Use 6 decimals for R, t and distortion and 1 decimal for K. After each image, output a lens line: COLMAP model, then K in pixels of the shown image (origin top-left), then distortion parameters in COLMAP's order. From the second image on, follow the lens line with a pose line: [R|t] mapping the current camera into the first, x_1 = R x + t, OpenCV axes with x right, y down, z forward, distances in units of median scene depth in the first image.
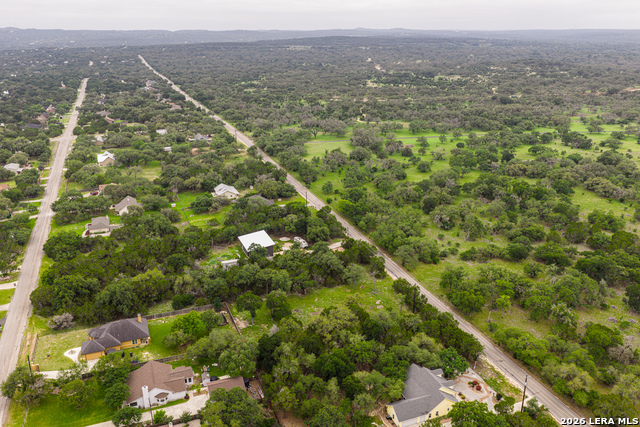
lens RADIAL K [[529.7, 0, 322.5], [0, 529.7, 213.5], [0, 0, 1]] dist [0.016373, -0.030354]
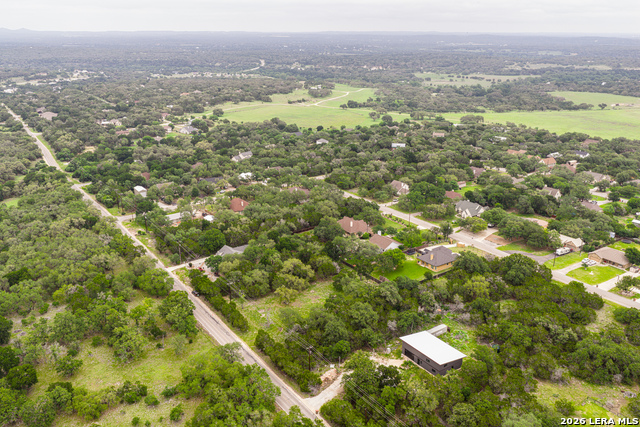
lens RADIAL K [[529.7, 0, 318.8], [0, 529.7, 212.7], [0, 0, 1]] dist [0.016373, -0.030354]
pose [[-0.976069, 0.075161, -0.204059, 0.159950], [-0.067026, 0.788705, 0.611107, -0.521600], [0.206873, 0.610160, -0.764793, 1.384908]]
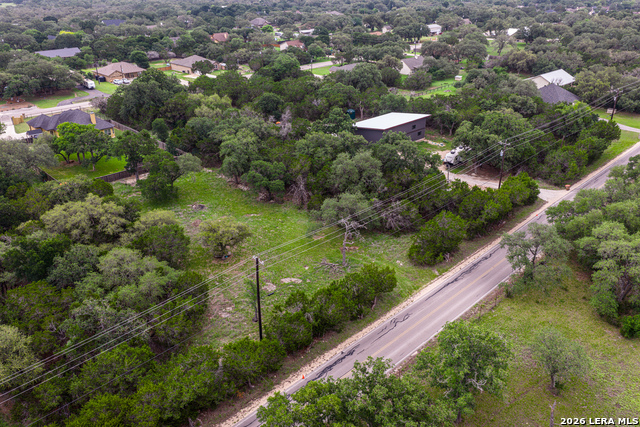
lens RADIAL K [[529.7, 0, 319.6], [0, 529.7, 213.2], [0, 0, 1]] dist [0.016373, -0.030354]
pose [[0.386108, 0.389221, -0.836318, 0.342892], [-0.304446, 0.909591, 0.282767, 0.003922], [0.870766, 0.145435, 0.469697, 0.674871]]
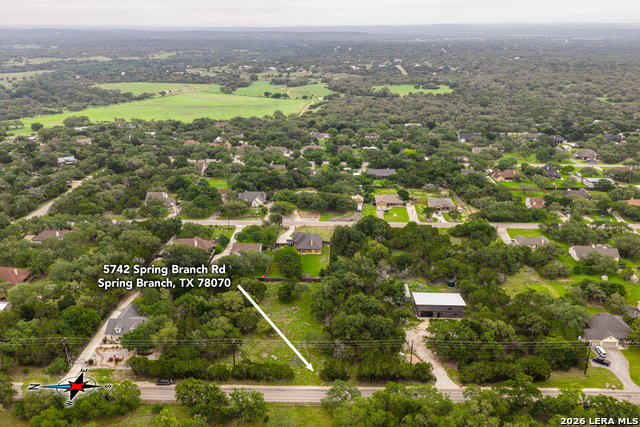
lens RADIAL K [[529.7, 0, 320.2], [0, 529.7, 214.7], [0, 0, 1]] dist [0.016373, -0.030354]
pose [[-0.409761, 0.314678, -0.856197, 0.632529], [-0.298849, 0.840503, 0.451934, -0.386654], [0.861850, 0.441059, -0.250364, 0.968762]]
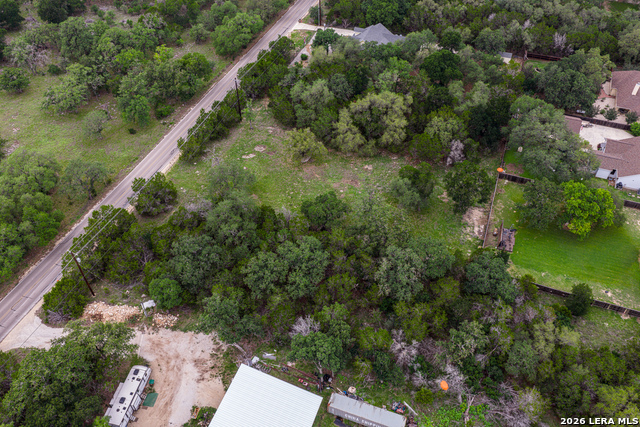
lens RADIAL K [[529.7, 0, 319.1], [0, 529.7, 216.1], [0, 0, 1]] dist [0.016373, -0.030354]
pose [[-0.736982, -0.482554, 0.473285, -0.225057], [0.226118, 0.483854, 0.845432, -0.242476], [-0.636968, 0.730087, -0.247478, 0.937386]]
